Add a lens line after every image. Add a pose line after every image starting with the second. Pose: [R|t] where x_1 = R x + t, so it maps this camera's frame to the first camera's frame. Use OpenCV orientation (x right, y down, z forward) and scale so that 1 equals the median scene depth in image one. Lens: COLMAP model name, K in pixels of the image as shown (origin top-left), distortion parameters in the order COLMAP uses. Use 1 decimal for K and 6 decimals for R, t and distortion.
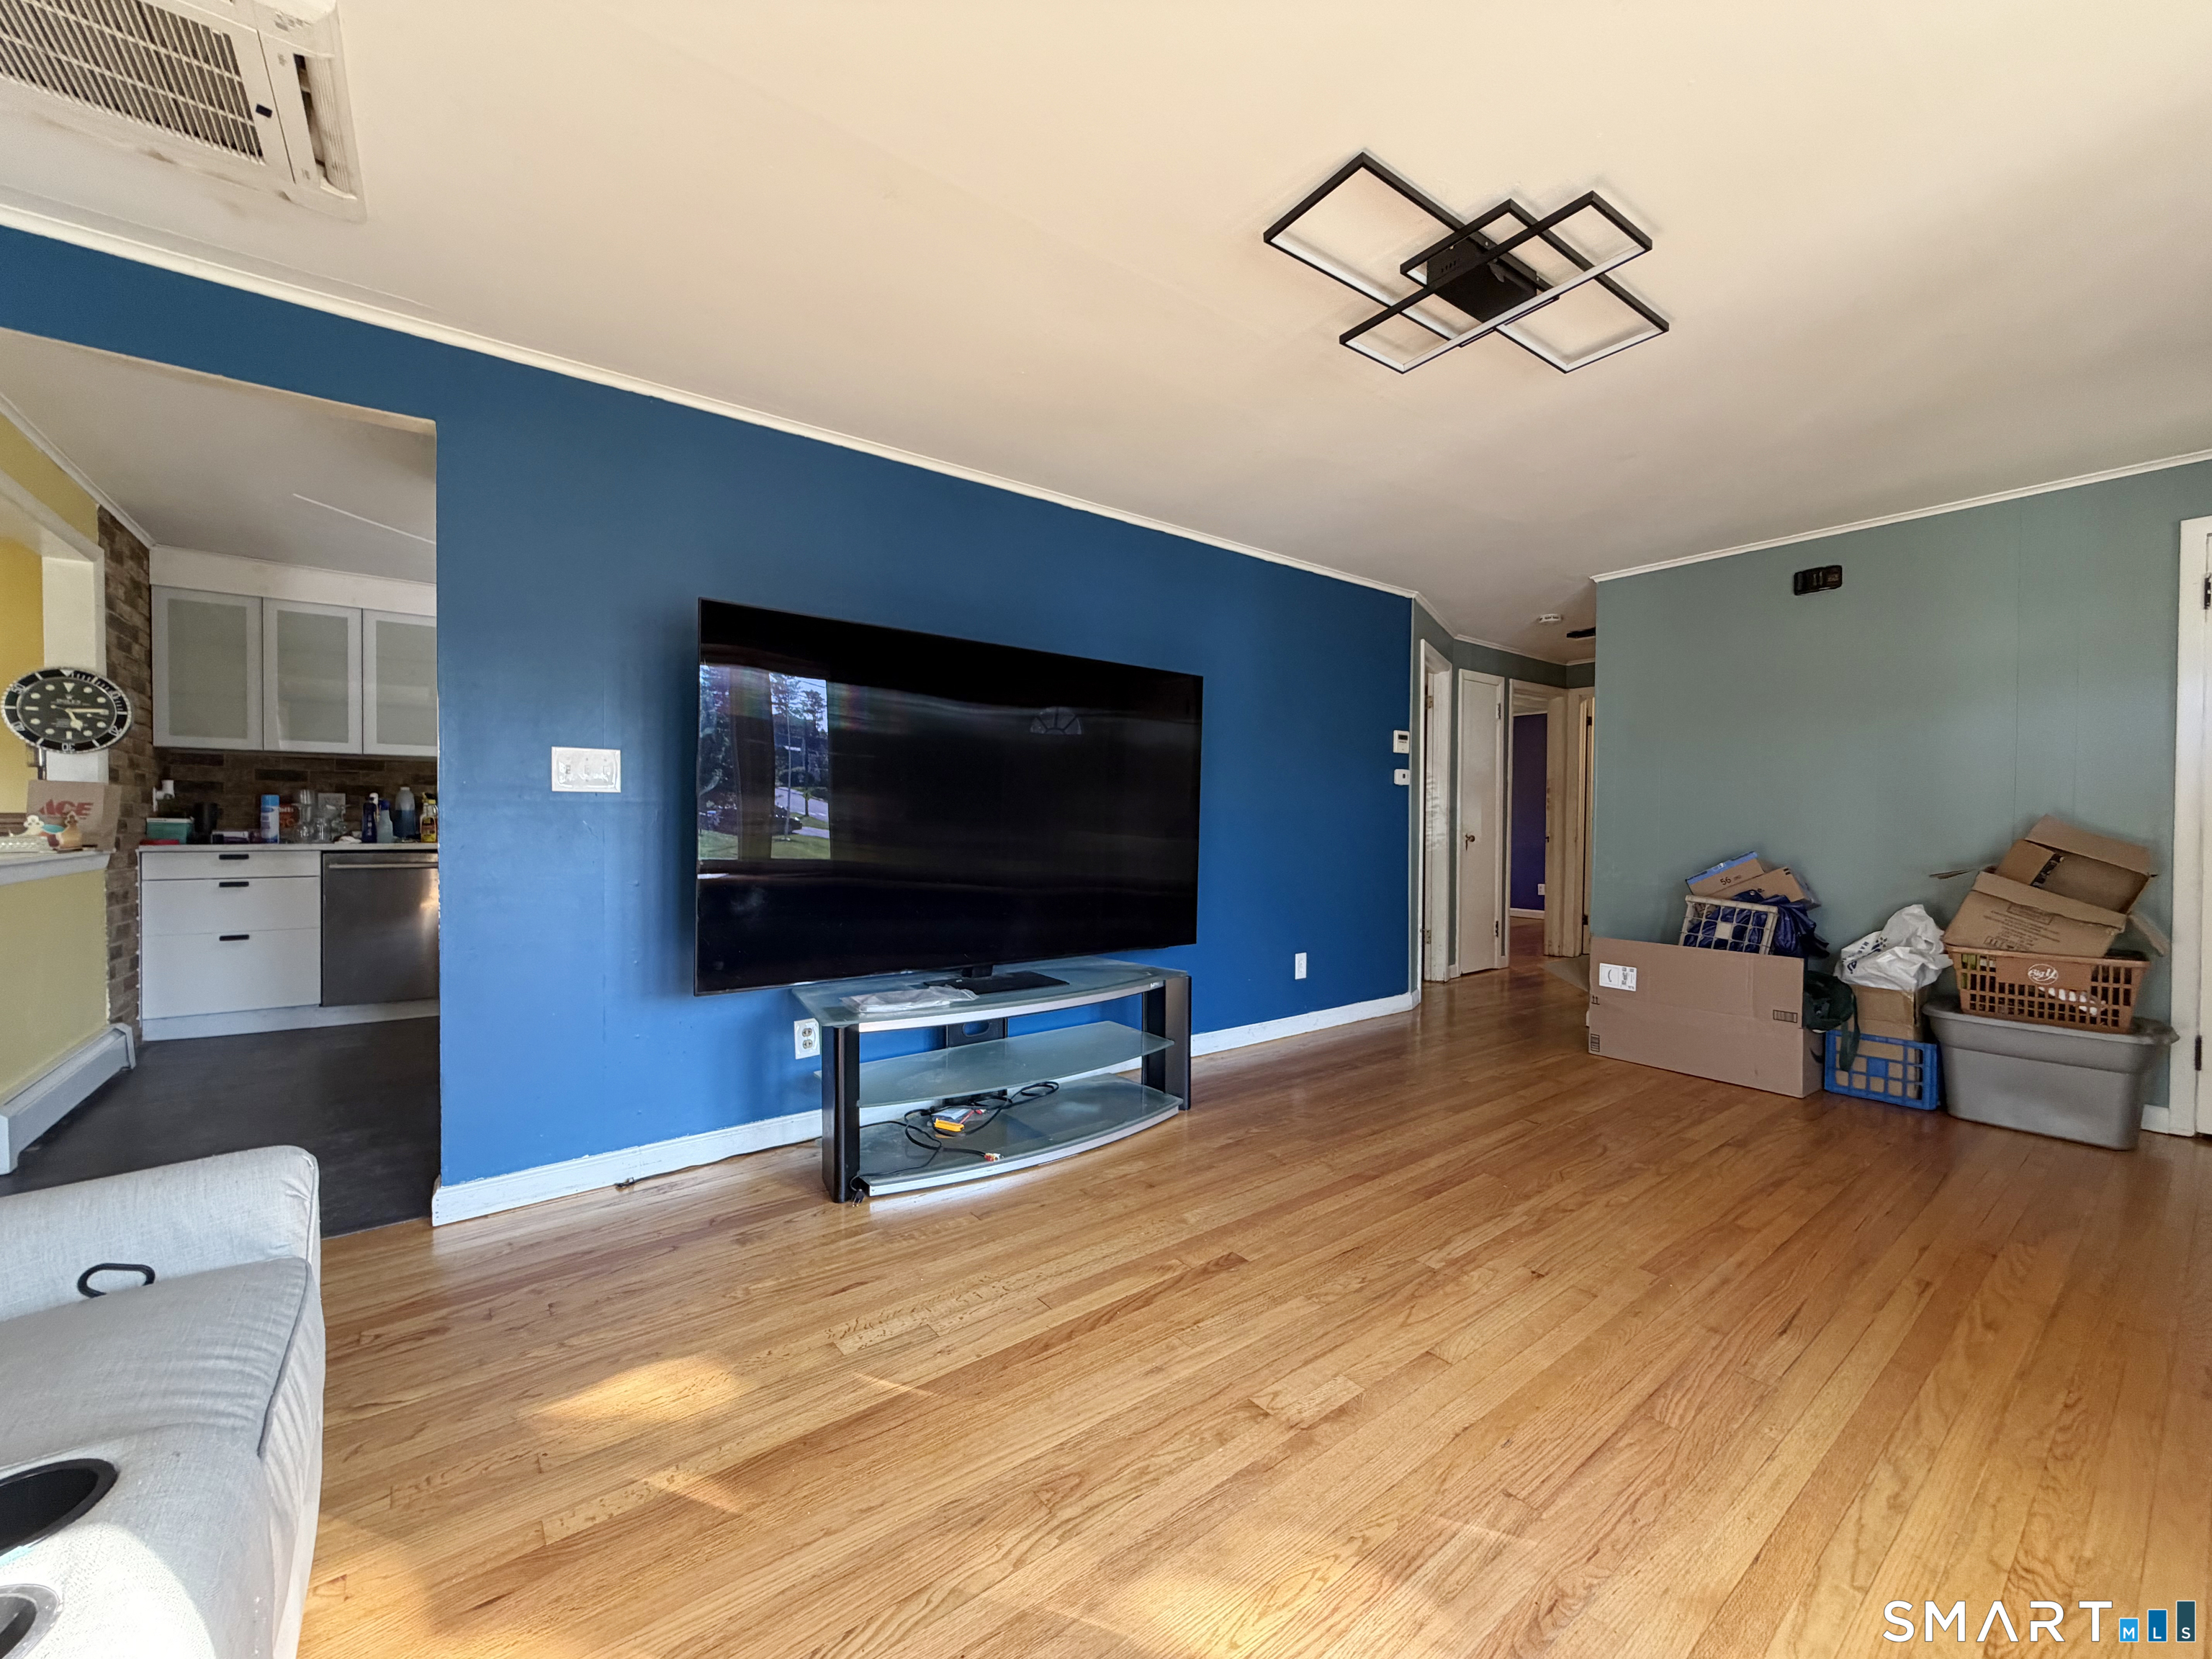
lens RADIAL K [[882.5, 0, 1103.5], [0, 882.5, 834.5], [0, 0, 1]] dist [-0.002478, -0.000174]
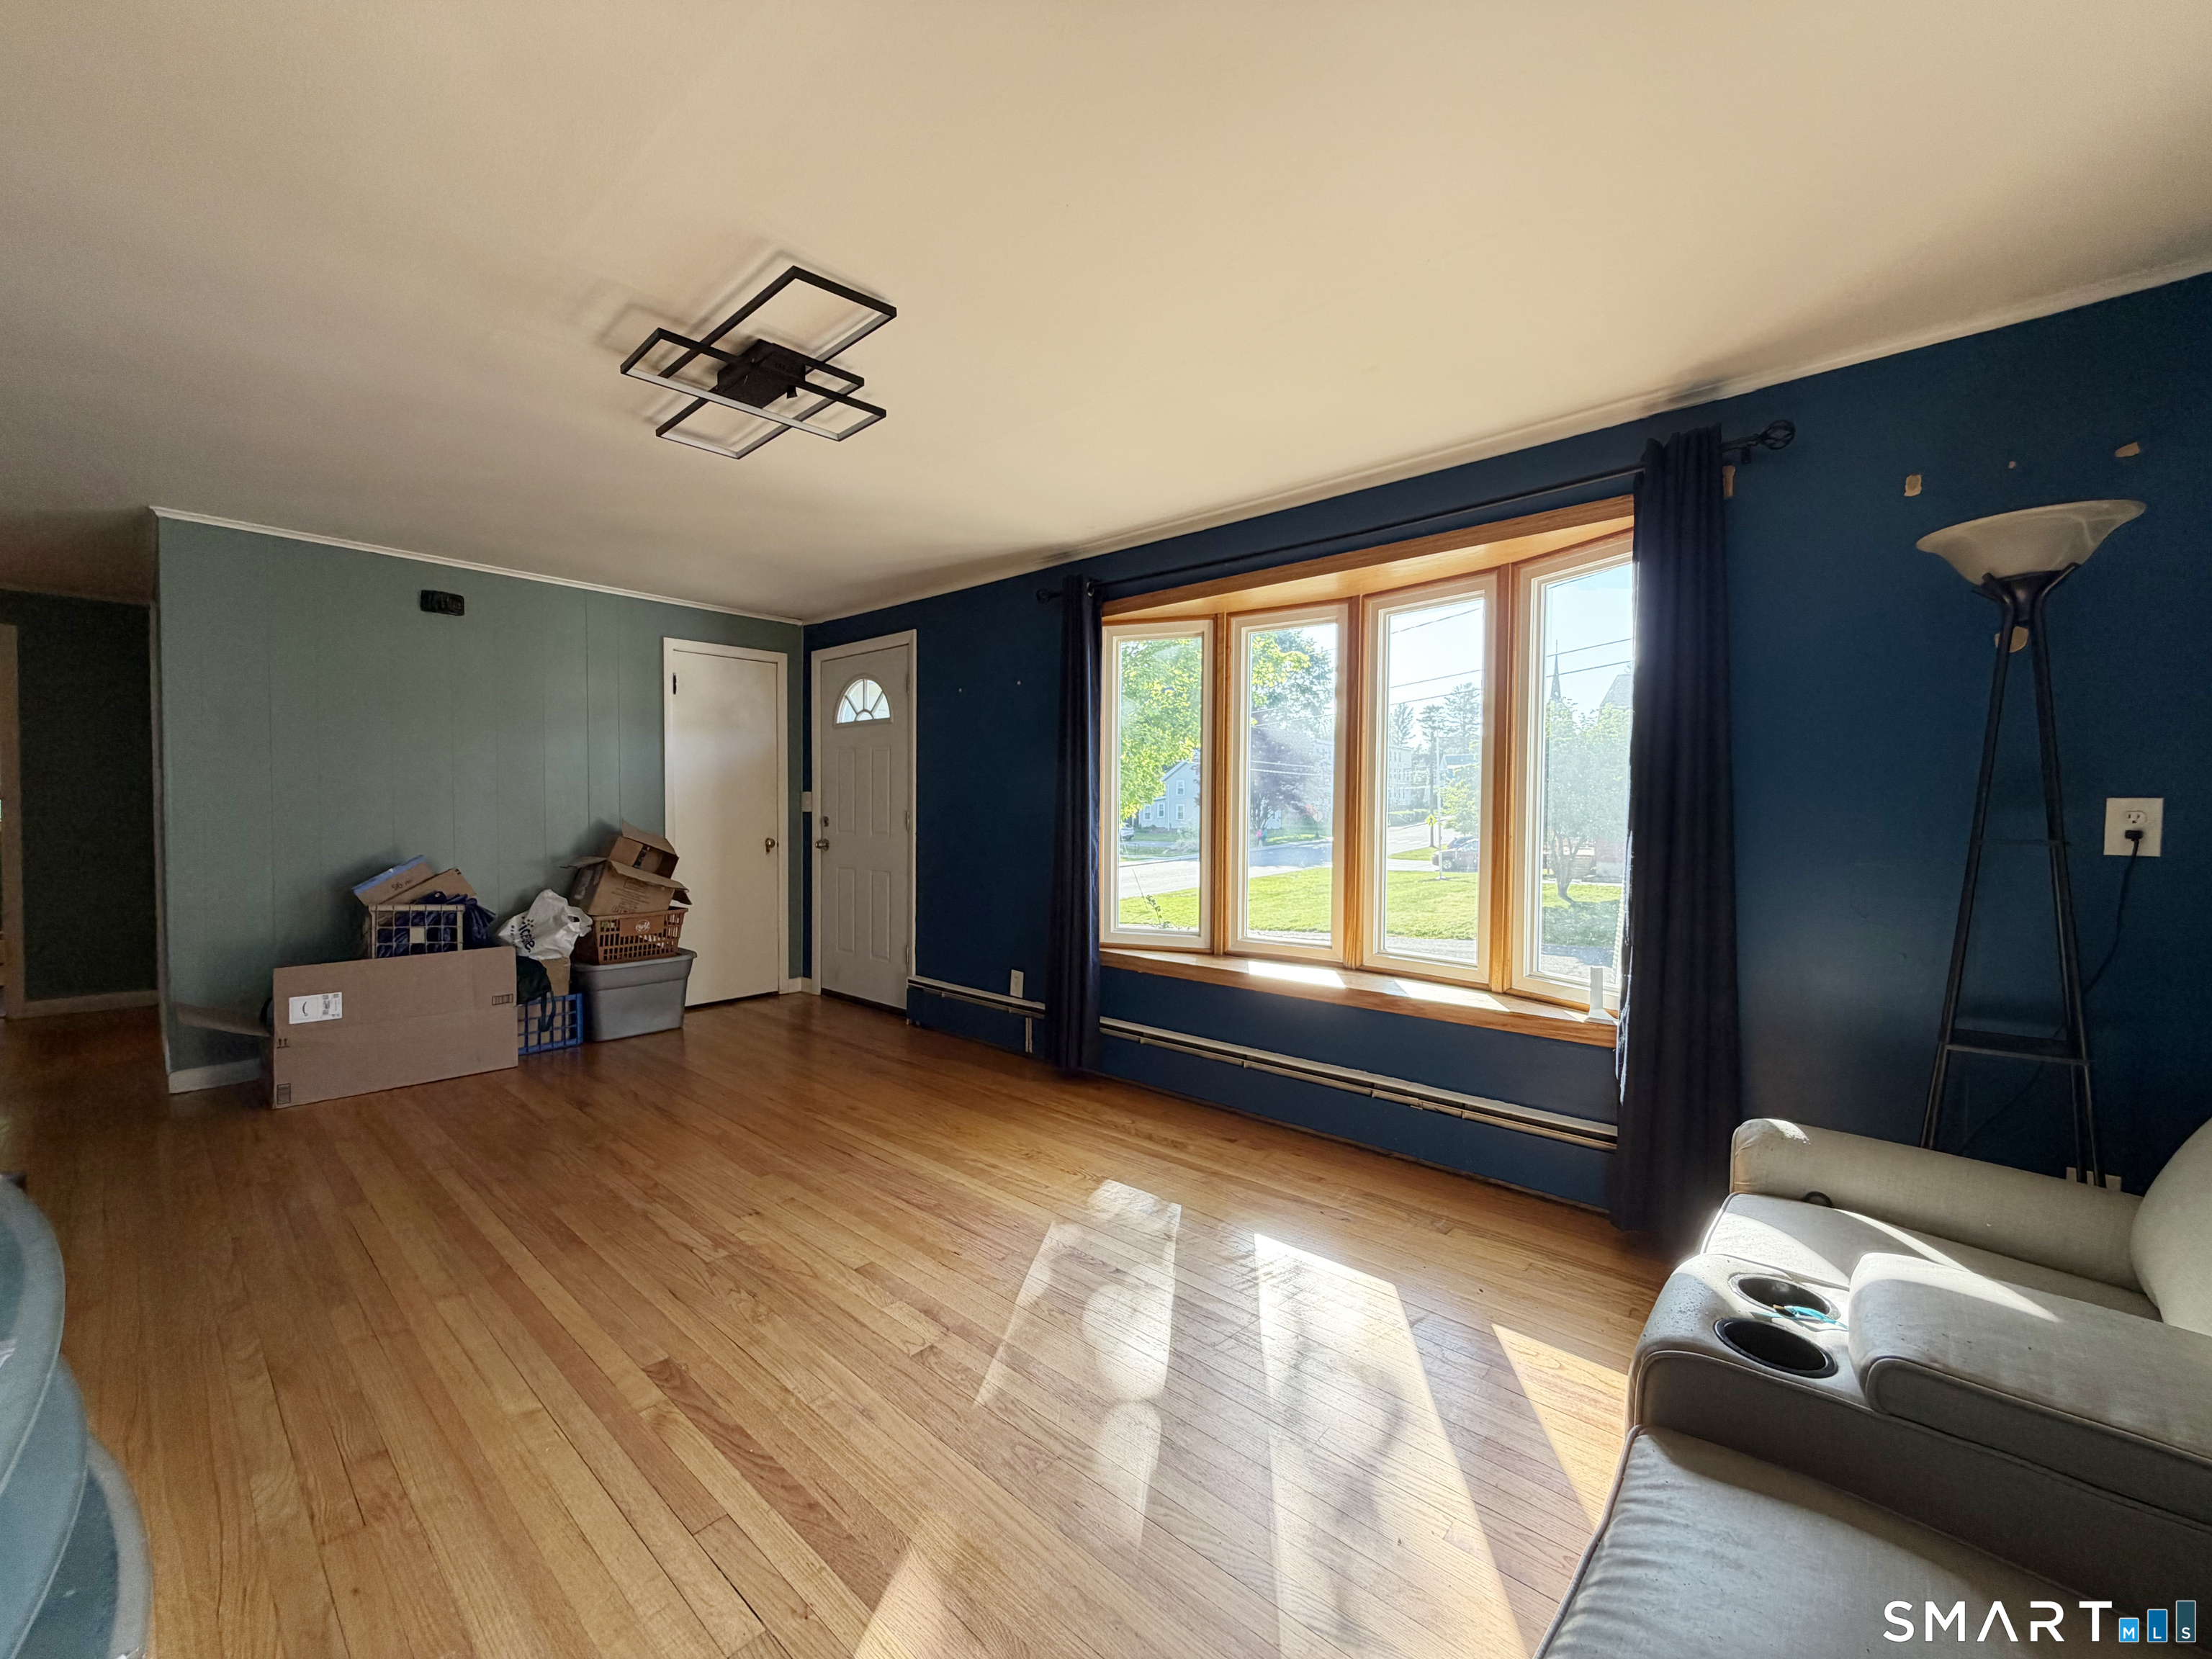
lens RADIAL K [[882.5, 0, 1103.6], [0, 882.5, 825.5], [0, 0, 1]] dist [-0.002478, -0.000174]
pose [[-0.197439, -0.023393, 0.980036, -0.614917], [0.009045, 0.999629, 0.025683, -0.049564], [-0.980273, 0.013935, -0.197154, 0.597522]]
